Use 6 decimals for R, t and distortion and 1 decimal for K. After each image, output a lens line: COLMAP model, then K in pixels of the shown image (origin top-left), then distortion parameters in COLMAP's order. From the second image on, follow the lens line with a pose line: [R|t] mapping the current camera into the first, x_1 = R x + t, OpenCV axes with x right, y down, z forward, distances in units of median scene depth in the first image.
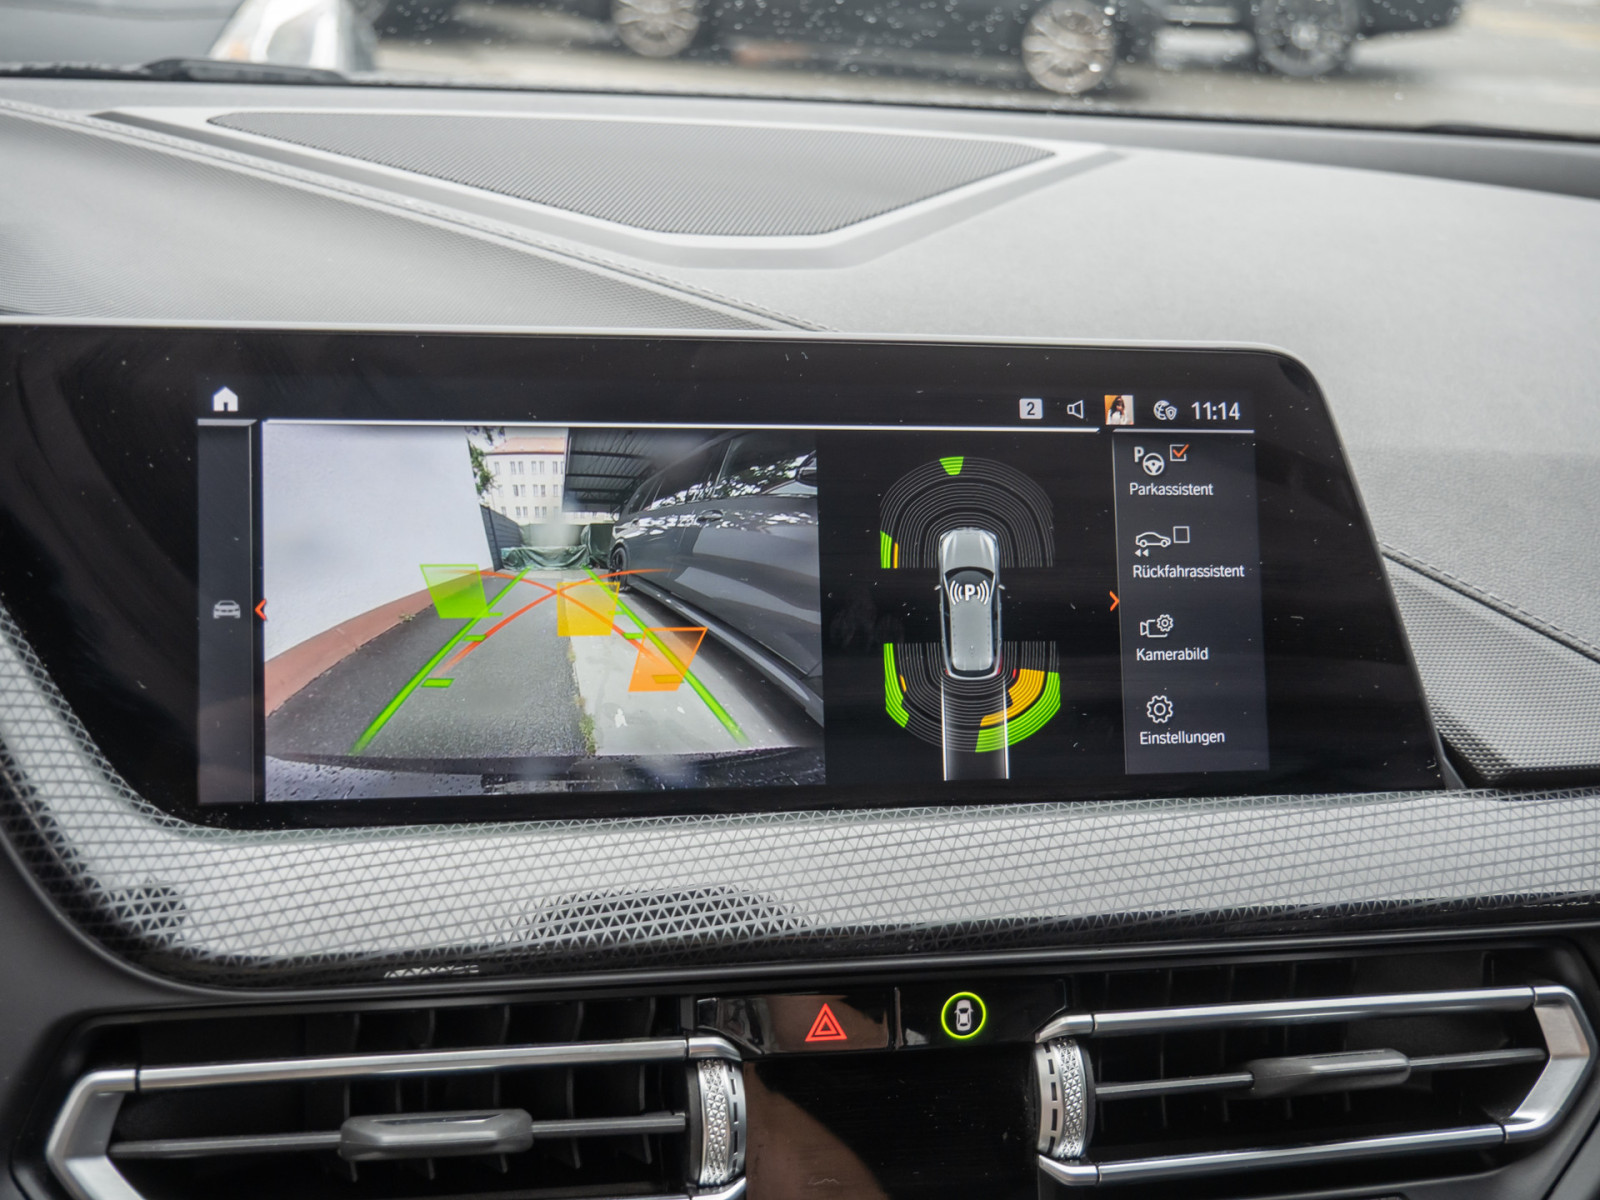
lens RADIAL K [[1919.8, 0, 800.0], [0, 1919.8, 600.0], [0, 0, 1]] dist [-0.023688, 0.103461]
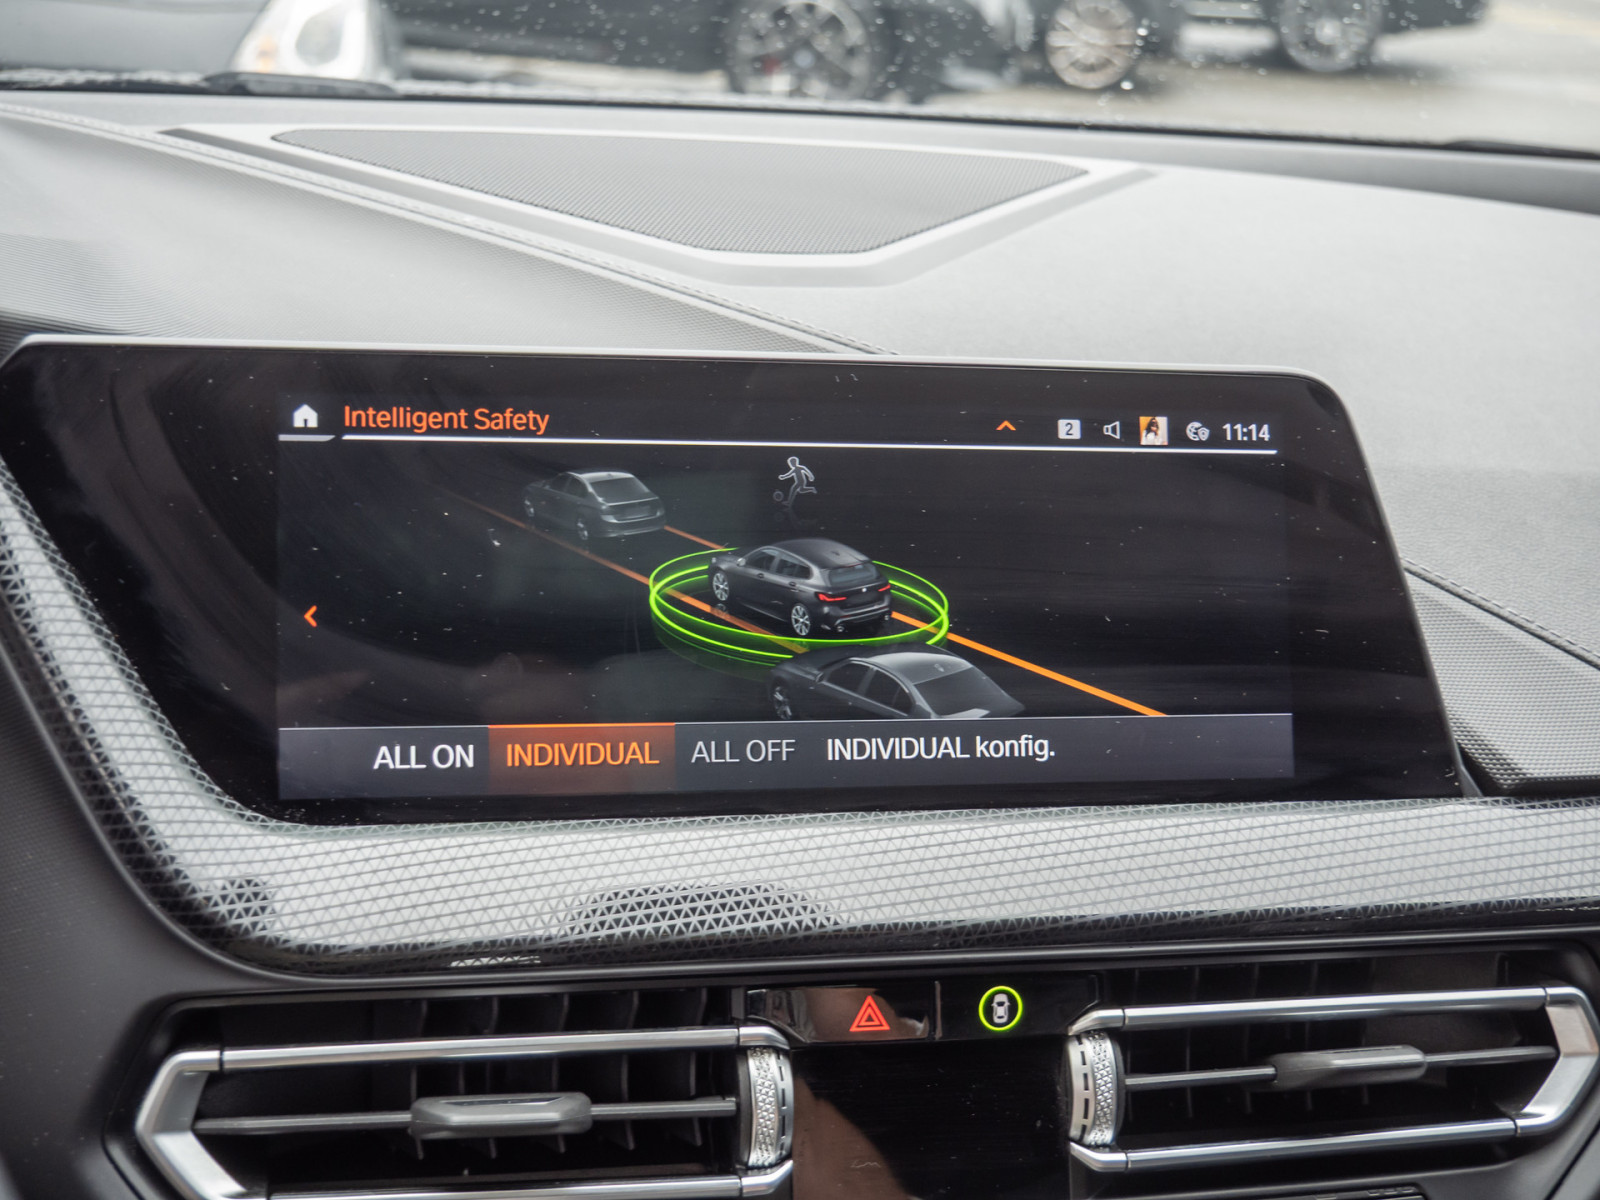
lens RADIAL K [[1919.8, 0, 800.0], [0, 1919.8, 600.0], [0, 0, 1]] dist [-0.023688, 0.103461]
pose [[0.999918, 0.009459, -0.008673, -0.017280], [-0.009424, 0.999947, 0.004070, -0.010126], [0.008711, -0.003988, 0.999954, -0.049371]]
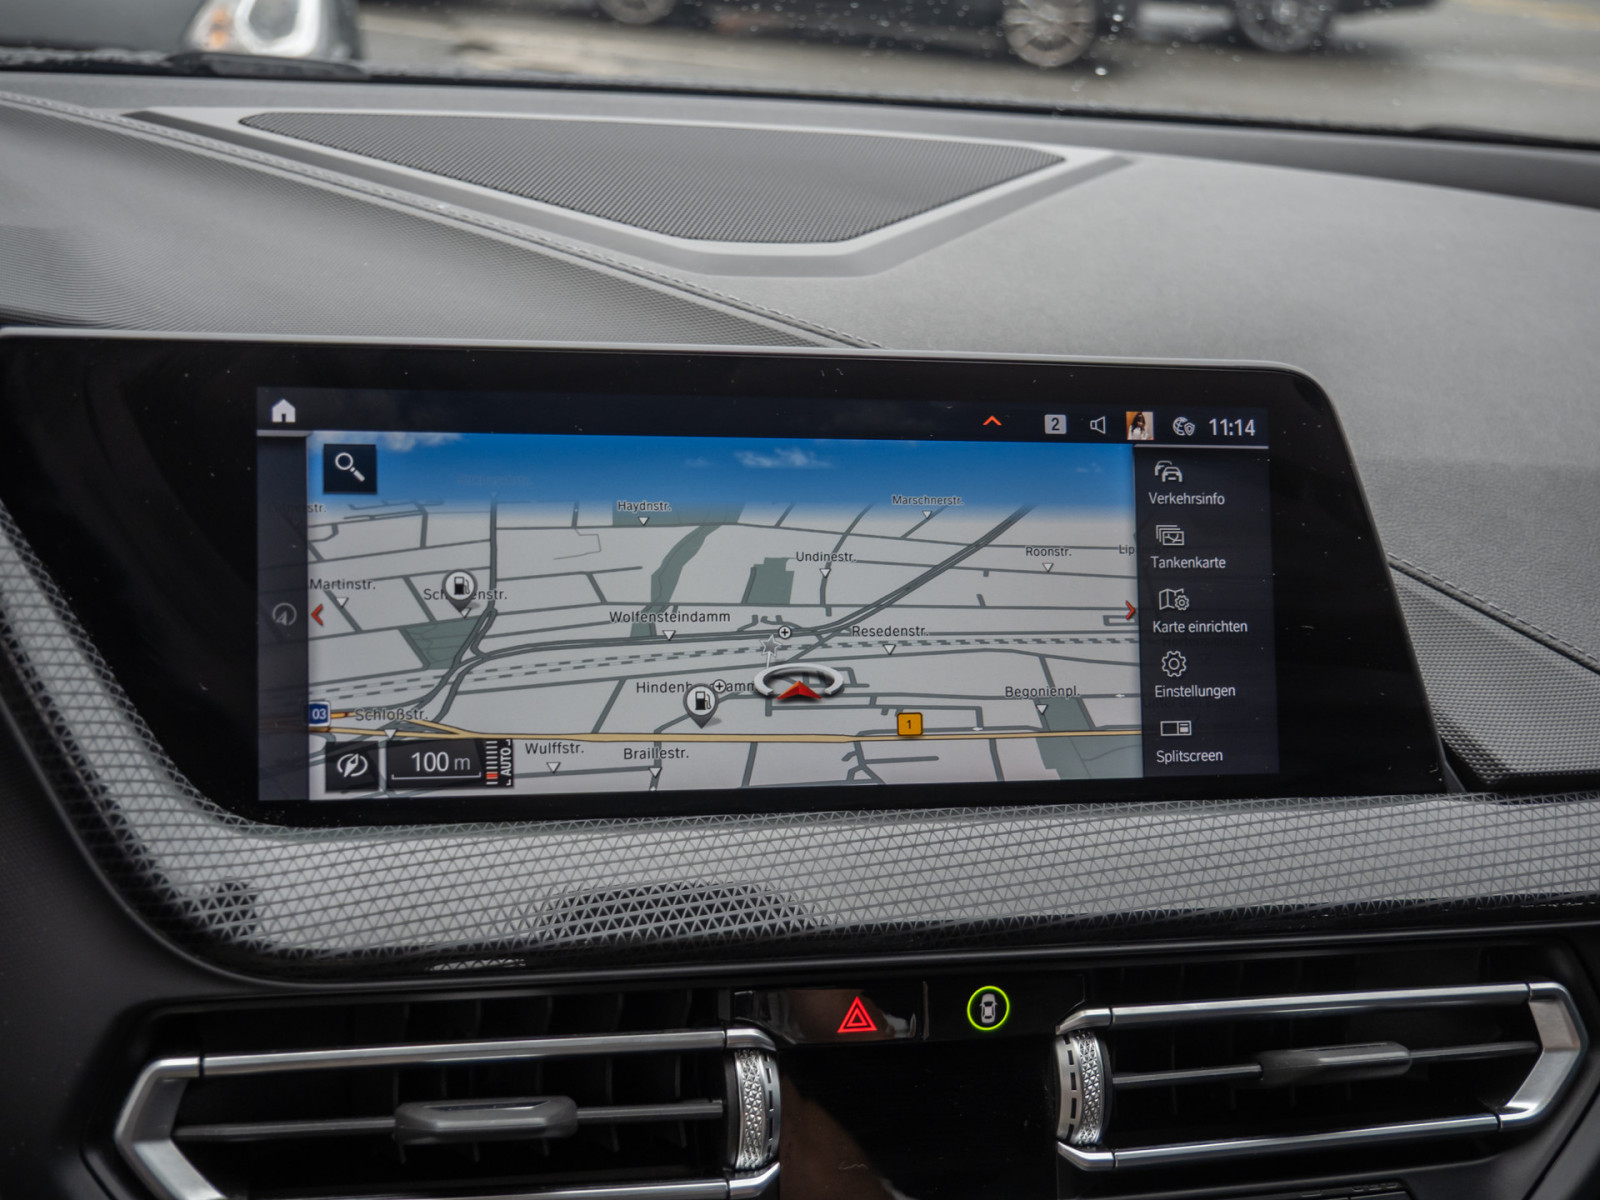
lens RADIAL K [[1919.8, 0, 800.0], [0, 1919.8, 600.0], [0, 0, 1]] dist [-0.023688, 0.103461]
pose [[0.999852, 0.009399, 0.014407, -0.033784], [-0.009624, 0.999832, 0.015612, -0.020723], [-0.014258, -0.015749, 0.999774, -0.038743]]
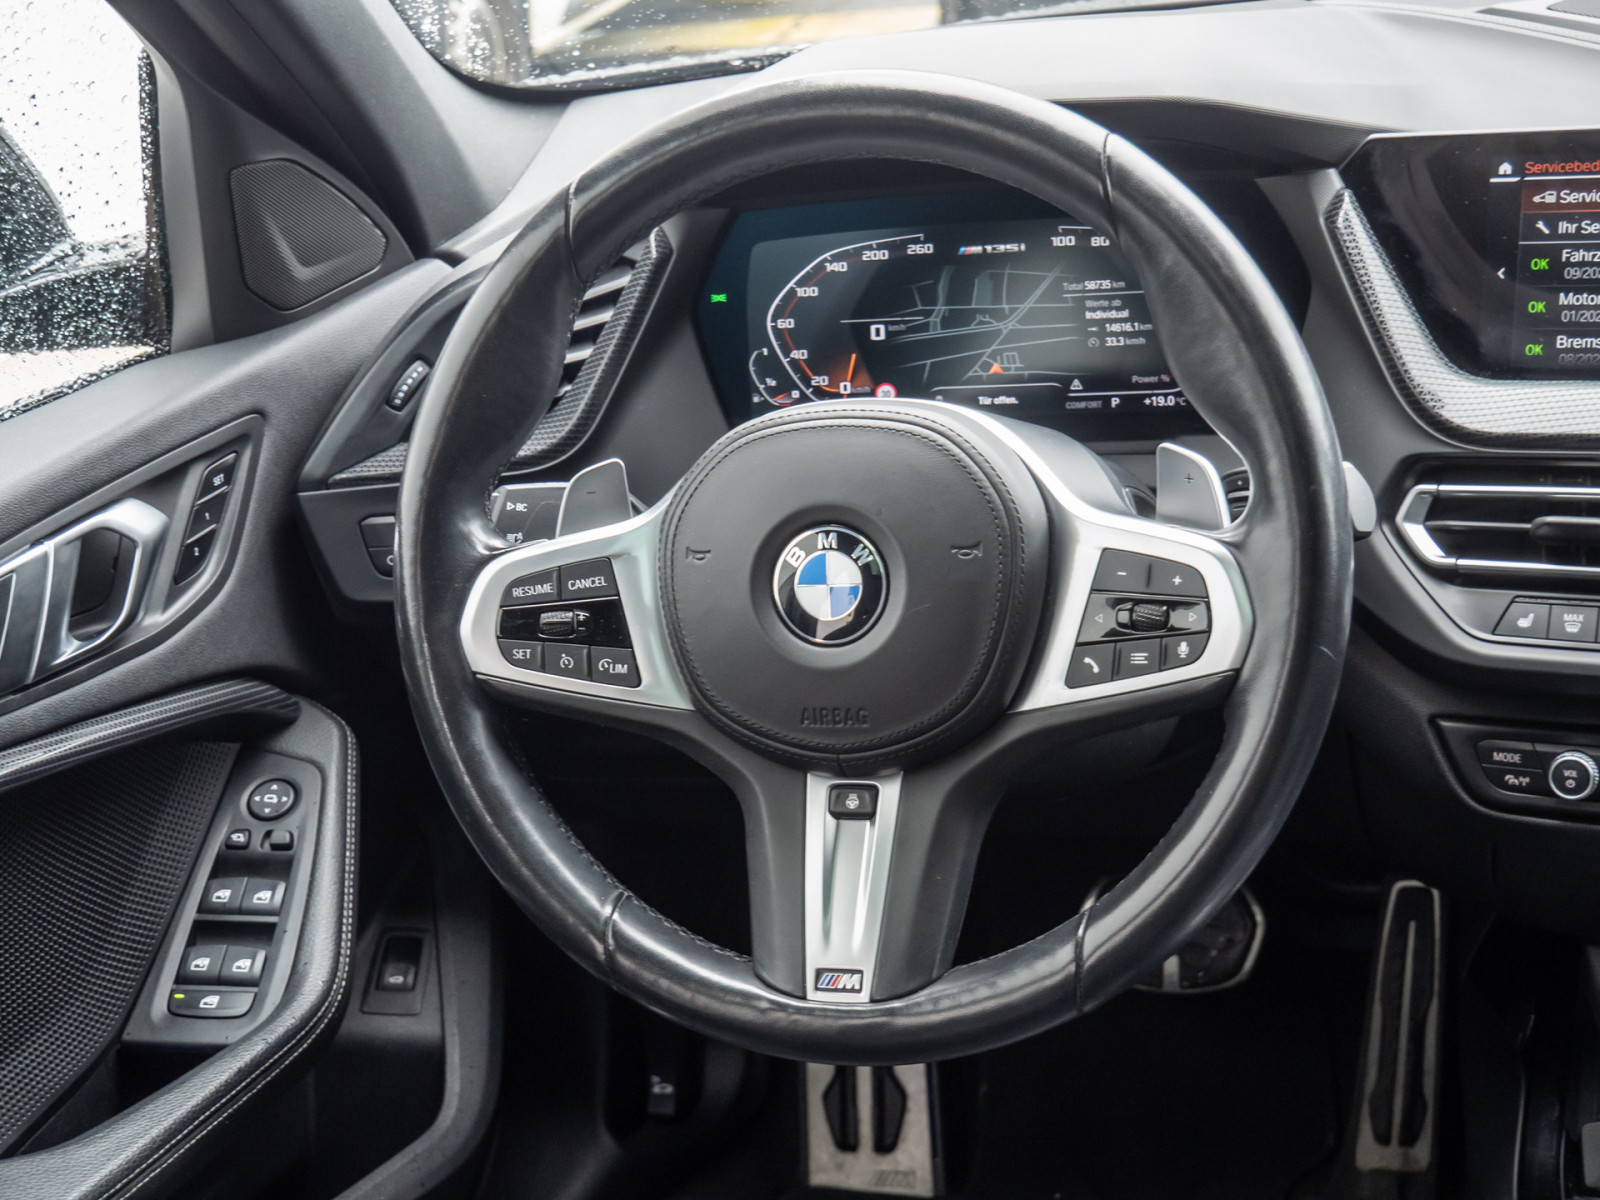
lens RADIAL K [[2459.3, 0, 800.0], [0, 2459.3, 600.0], [0, 0, 1]] dist [0.017671, 0.138301]
pose [[0.781652, 0.063362, -0.620488, 0.728967], [-0.044782, 0.997960, 0.045494, 0.252734], [0.622105, -0.007774, 0.782895, -1.432952]]
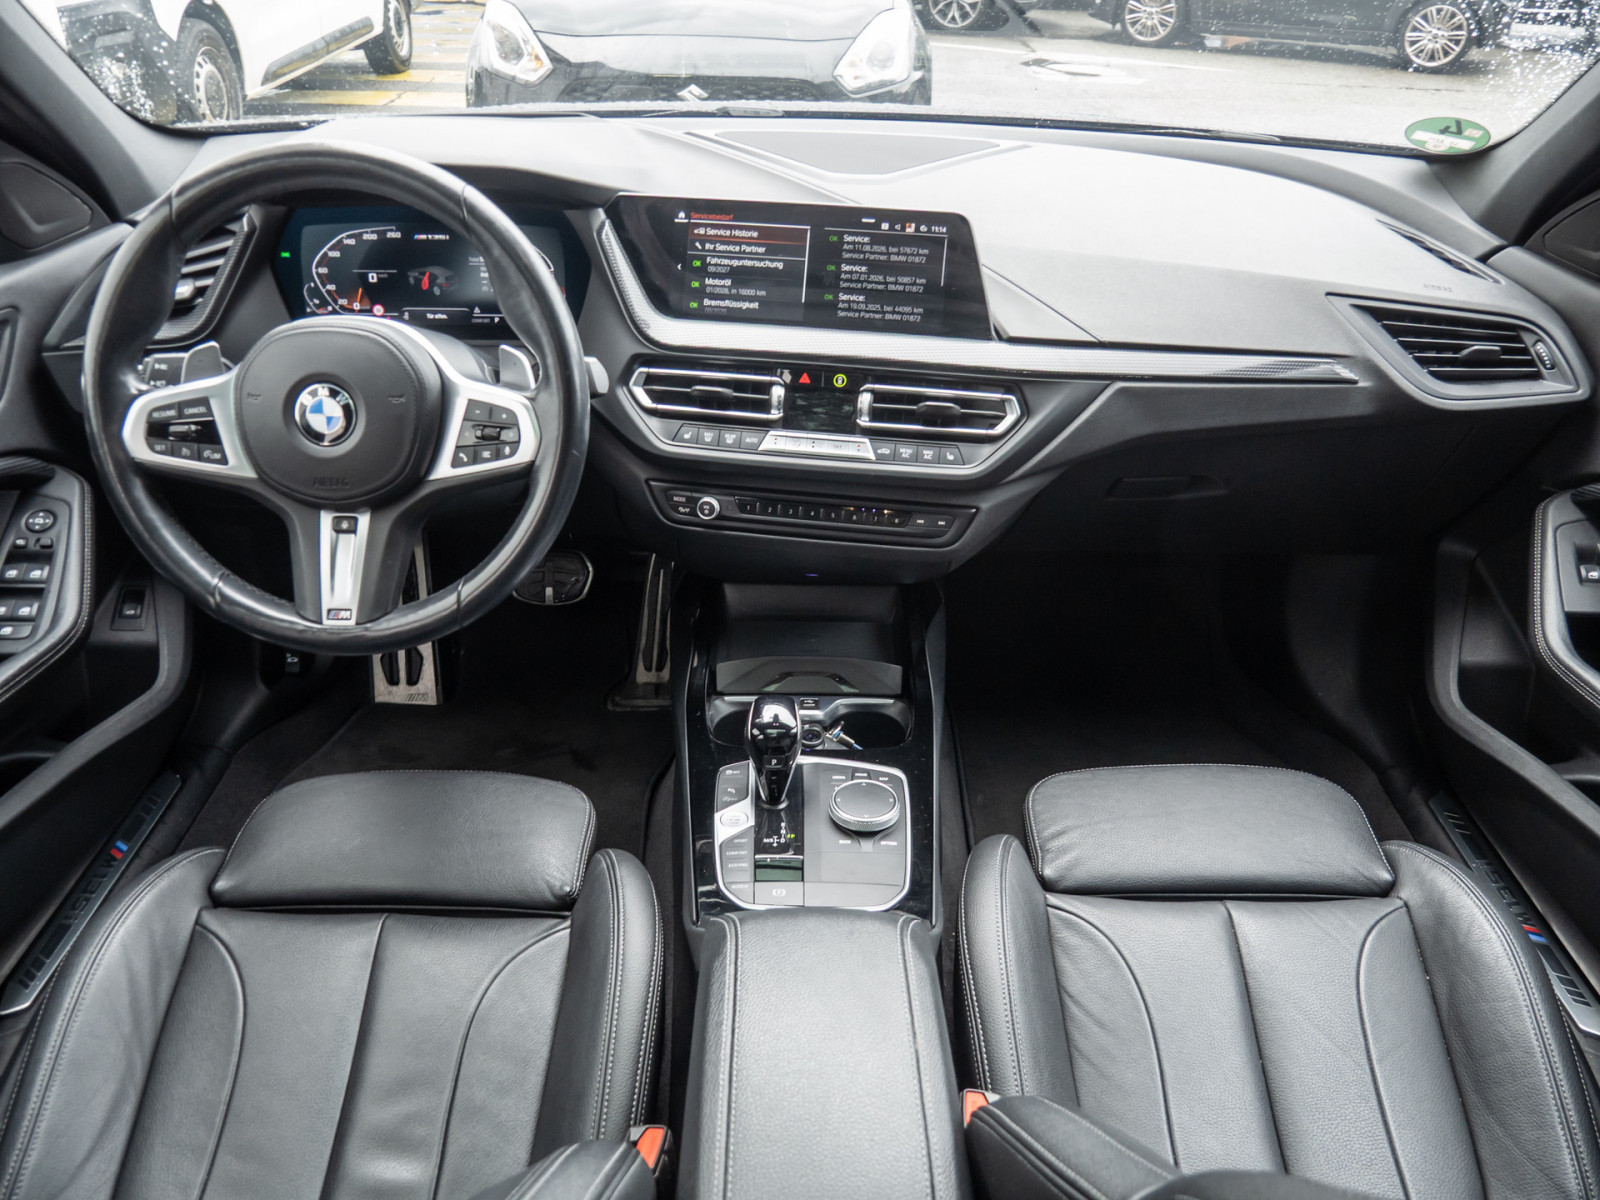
lens RADIAL K [[1170.8, 0, 799.2], [0, 1170.8, 615.6], [0, 0, 1]] dist [-0.039993, 0.008143]
pose [[0.935225, 0.143911, -0.323486, 0.853309], [-0.080990, 0.976396, 0.200227, 0.210724], [0.344665, -0.161058, 0.924806, -1.345048]]
